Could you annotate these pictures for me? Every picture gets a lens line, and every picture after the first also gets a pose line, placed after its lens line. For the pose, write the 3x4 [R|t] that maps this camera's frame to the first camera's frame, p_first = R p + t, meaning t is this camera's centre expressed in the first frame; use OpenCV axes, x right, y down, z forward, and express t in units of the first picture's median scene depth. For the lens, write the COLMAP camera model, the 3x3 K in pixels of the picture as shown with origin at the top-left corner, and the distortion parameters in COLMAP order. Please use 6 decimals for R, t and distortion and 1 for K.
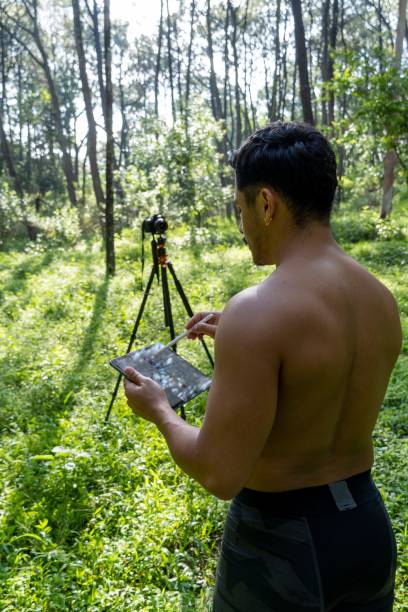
lens RADIAL K [[558.1, 0, 204.0], [0, 558.1, 306.0], [0, 0, 1]] dist [0.007134, 0.010442]
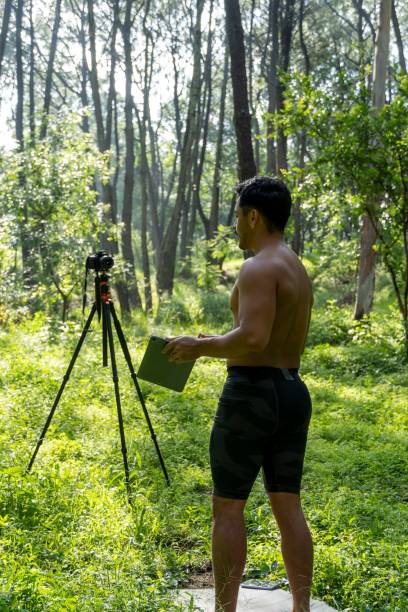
lens RADIAL K [[1253.1, 0, 204.0], [0, 1253.1, 306.0], [0, 0, 1]] dist [0.155409, -0.138892]
pose [[0.986470, 0.055549, 0.154241, -0.063750], [-0.024939, 0.980742, -0.193706, 0.093724], [-0.162031, 0.187239, 0.968859, -0.306105]]
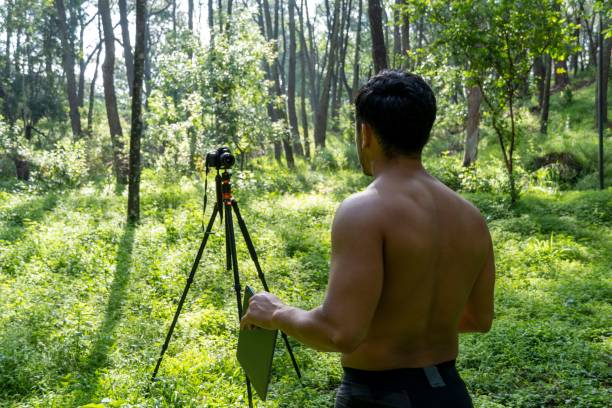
lens RADIAL K [[754.4, 0, 306.0], [0, 754.4, 204.0], [0, 0, 1]] dist [0.053826, 0.007140]
pose [[0.995199, 0.027601, 0.093897, -0.016089], [-0.017982, 0.994643, -0.101790, 0.014284], [-0.096204, 0.099613, 0.990365, -0.064949]]
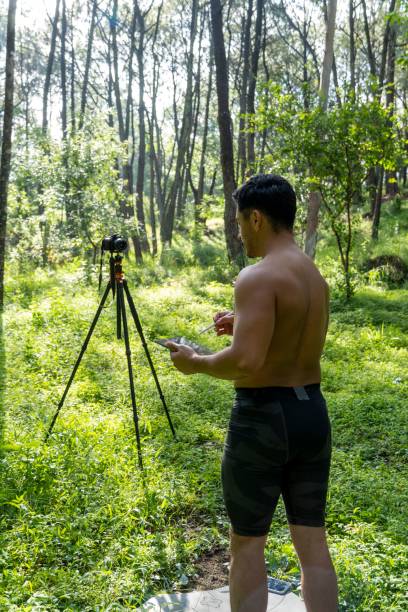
lens RADIAL K [[754.4, 0, 204.0], [0, 754.4, 306.0], [0, 0, 1]] dist [0.053826, 0.007140]
pose [[0.982068, 0.050185, 0.181725, -0.046171], [-0.031574, 0.994087, -0.103898, 0.032089], [-0.185864, 0.096297, 0.977845, -0.119769]]
